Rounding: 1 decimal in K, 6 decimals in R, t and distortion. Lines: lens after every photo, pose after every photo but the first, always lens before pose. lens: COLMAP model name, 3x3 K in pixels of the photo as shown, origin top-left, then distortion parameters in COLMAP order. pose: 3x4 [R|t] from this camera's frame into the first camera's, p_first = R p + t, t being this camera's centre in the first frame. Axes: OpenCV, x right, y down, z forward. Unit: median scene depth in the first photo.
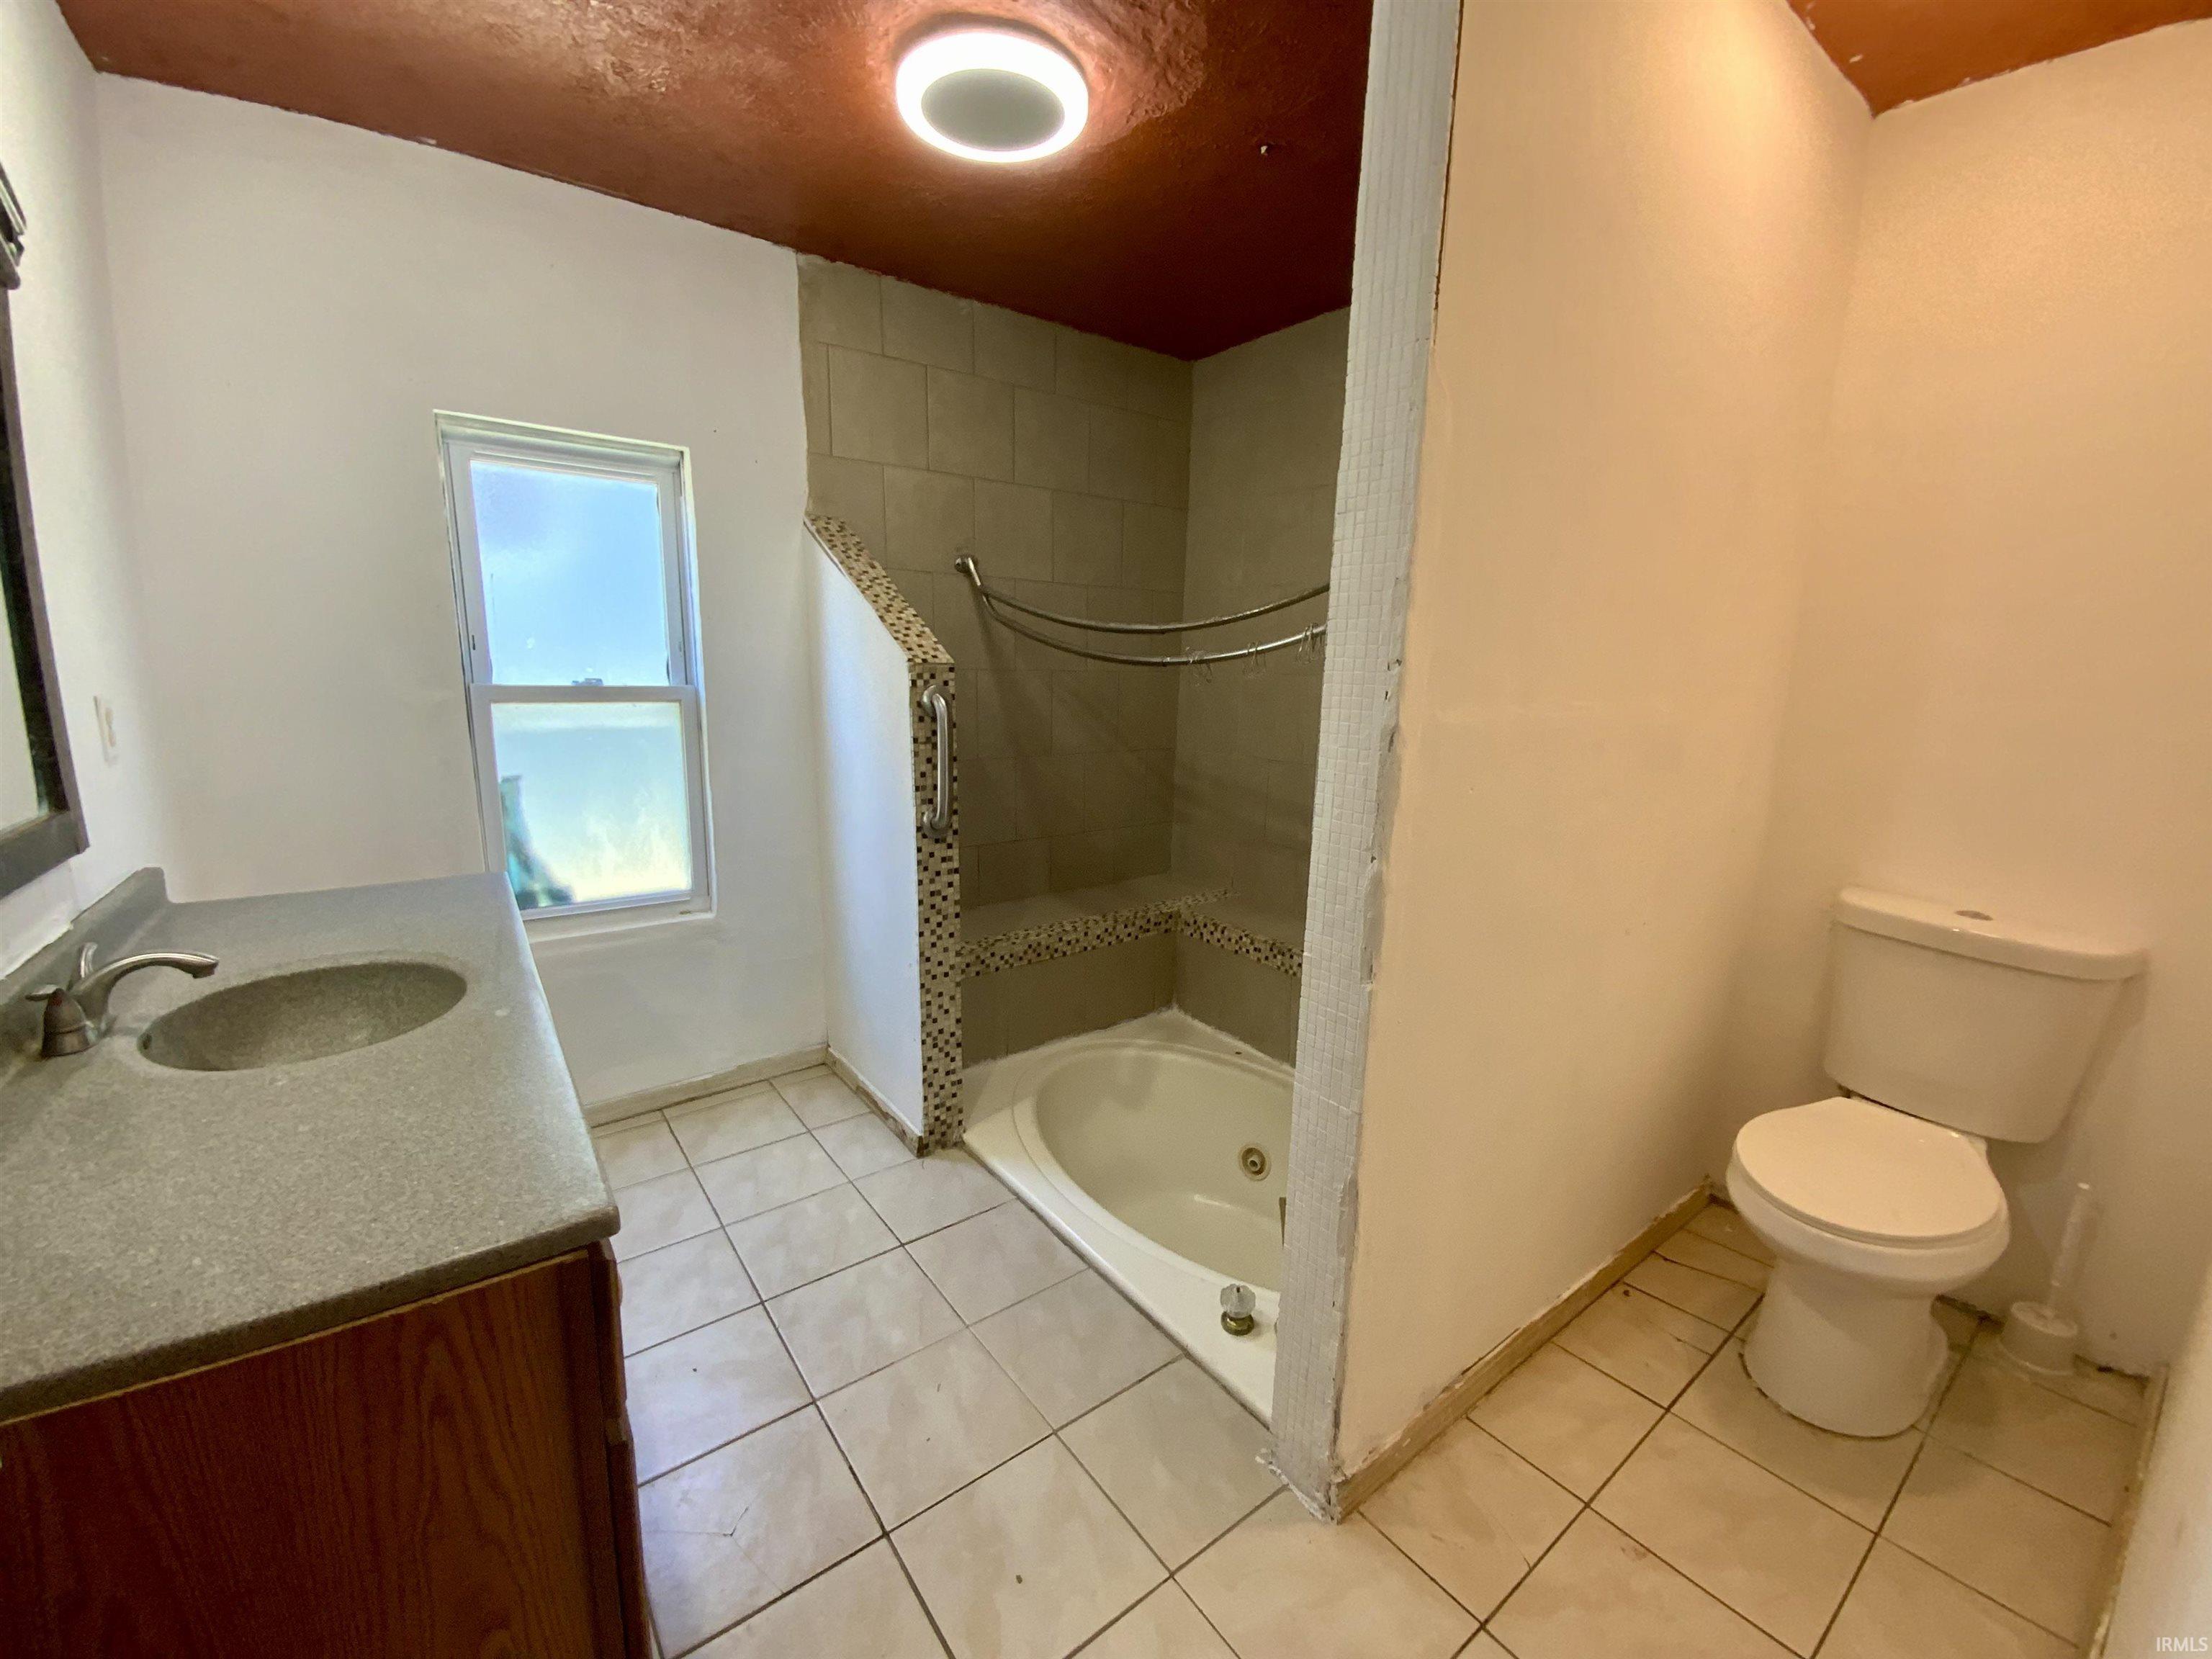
lens RADIAL K [[891.9, 0, 1106.0], [0, 891.9, 829.5], [0, 0, 1]] dist [-0.000909, -0.009851]
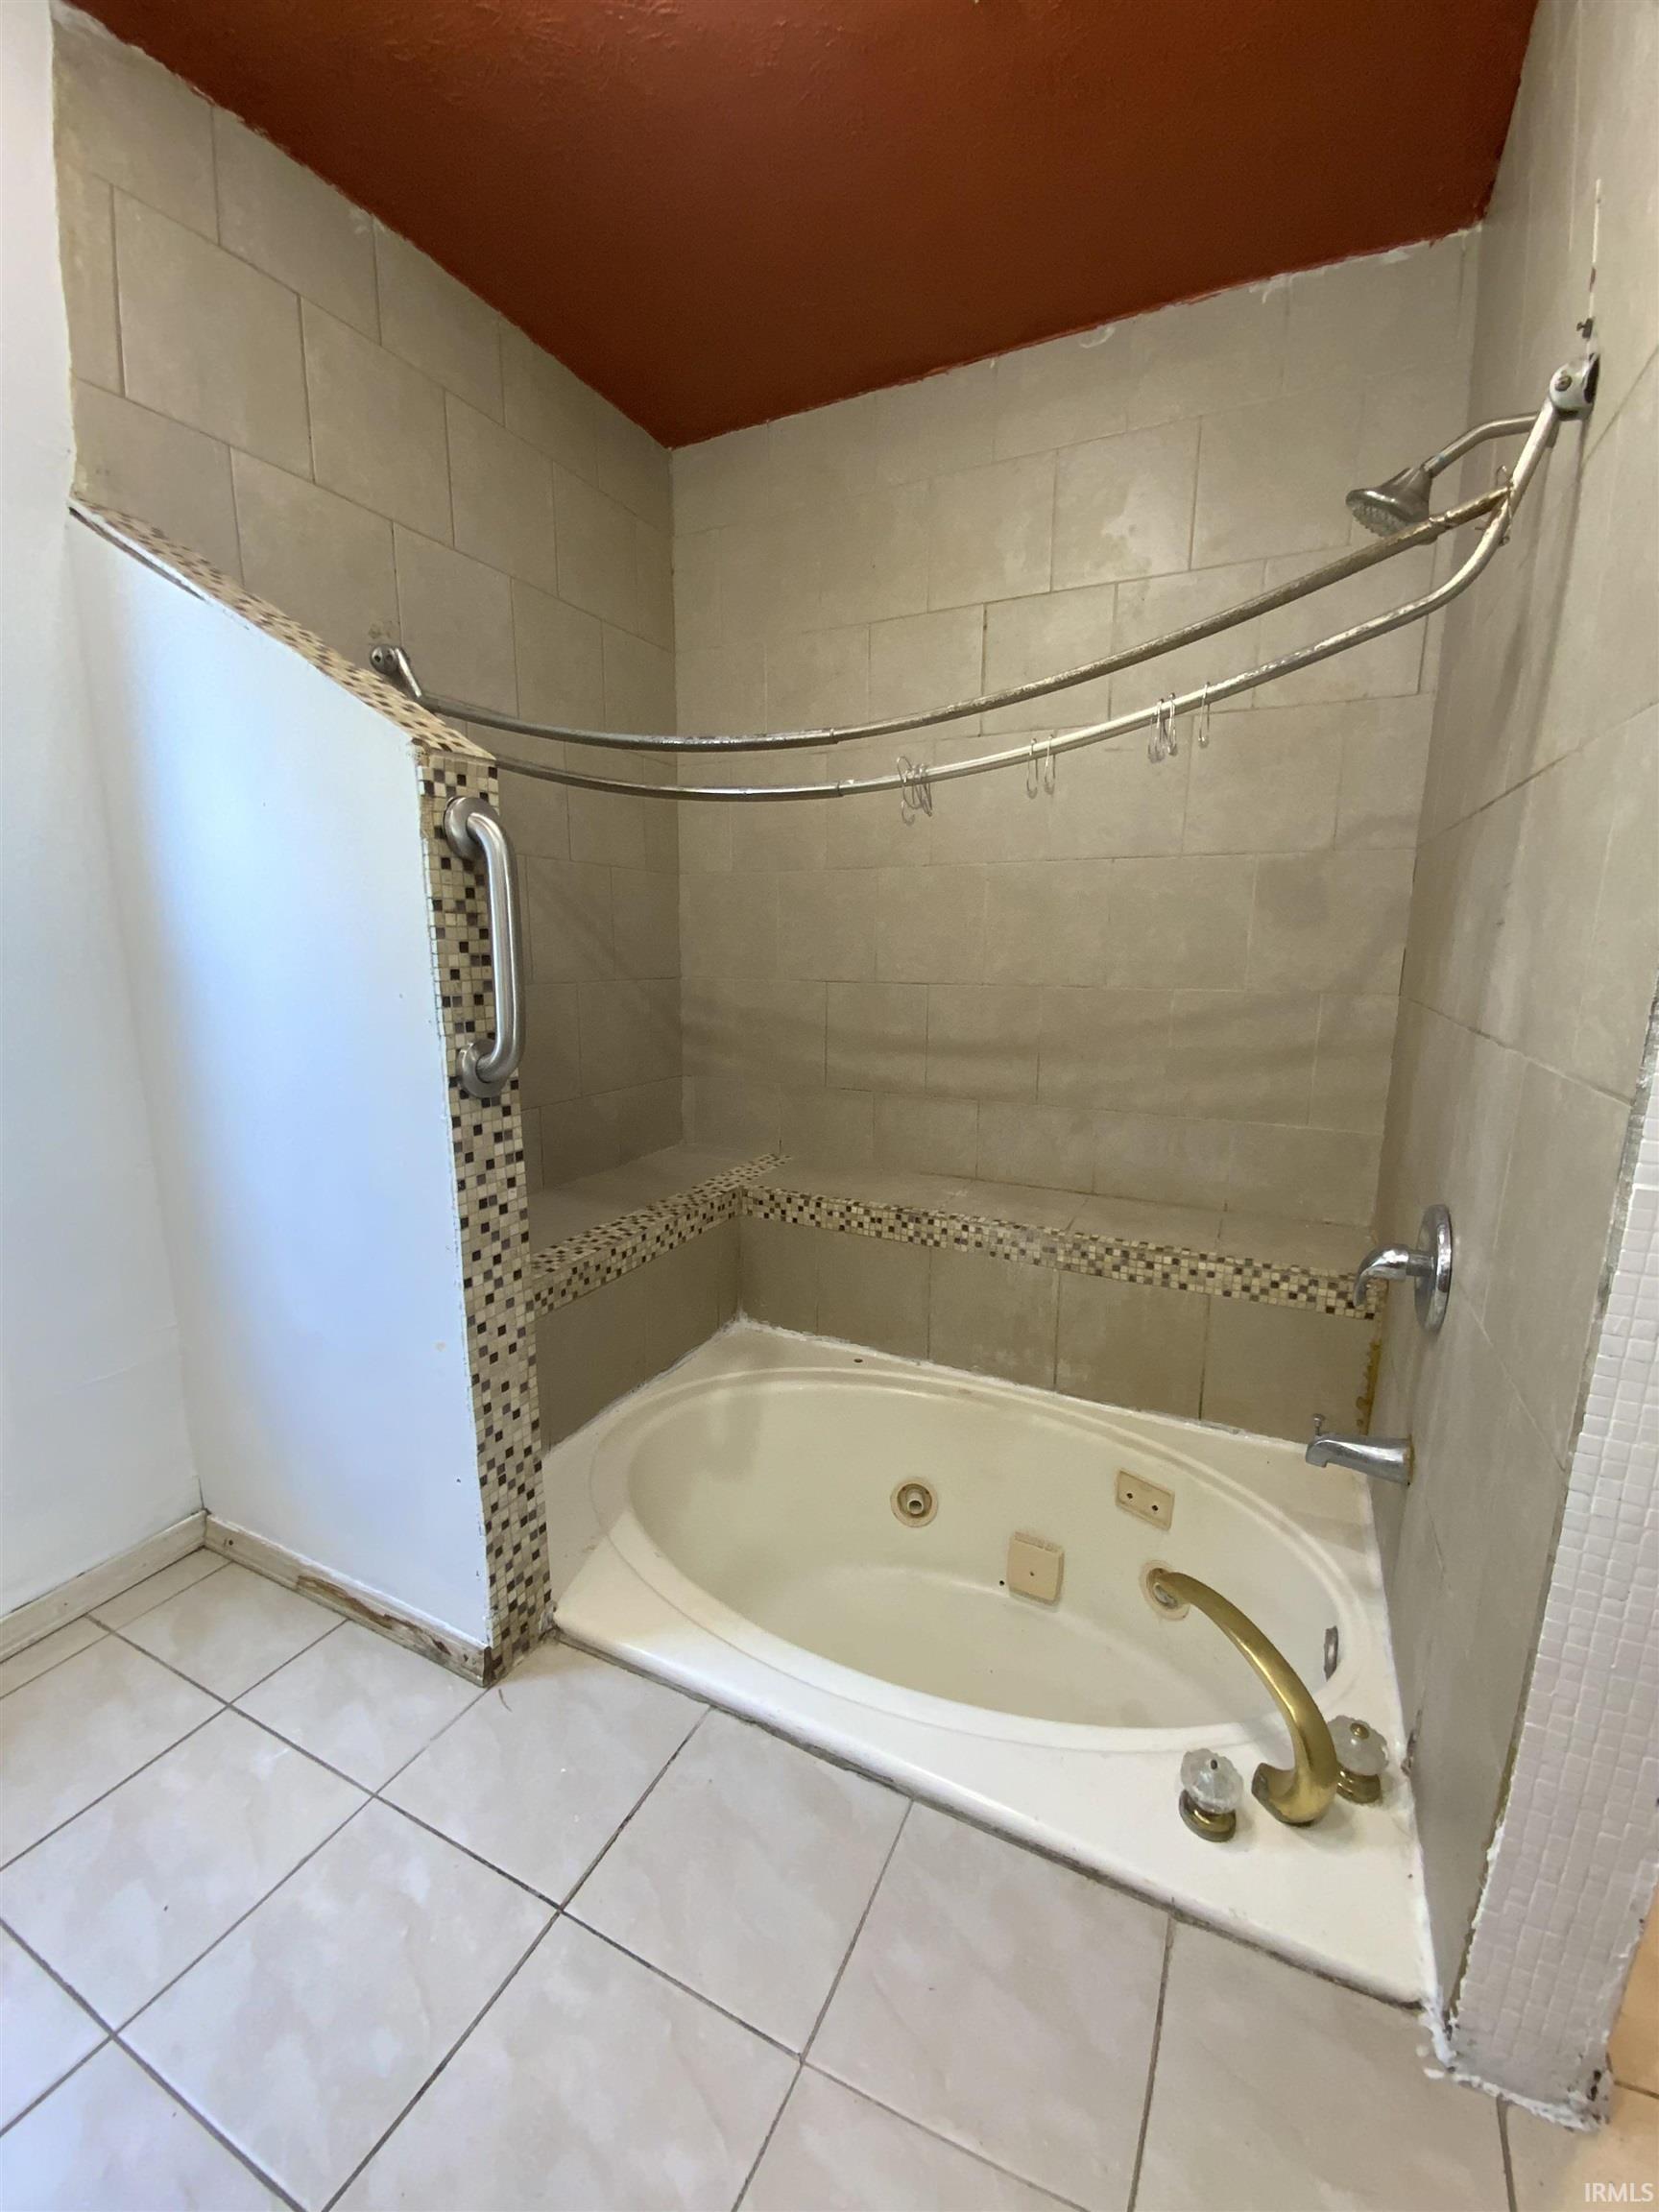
lens RADIAL K [[891.9, 0, 829.5], [0, 891.9, 1106.0], [0, 0, 1]] dist [-0.000909, -0.009851]
pose [[0.894897, -0.101269, 0.434632, -0.229363], [0.102290, 0.994531, 0.021112, 0.023655], [-0.434393, 0.025565, 0.900361, 0.421470]]
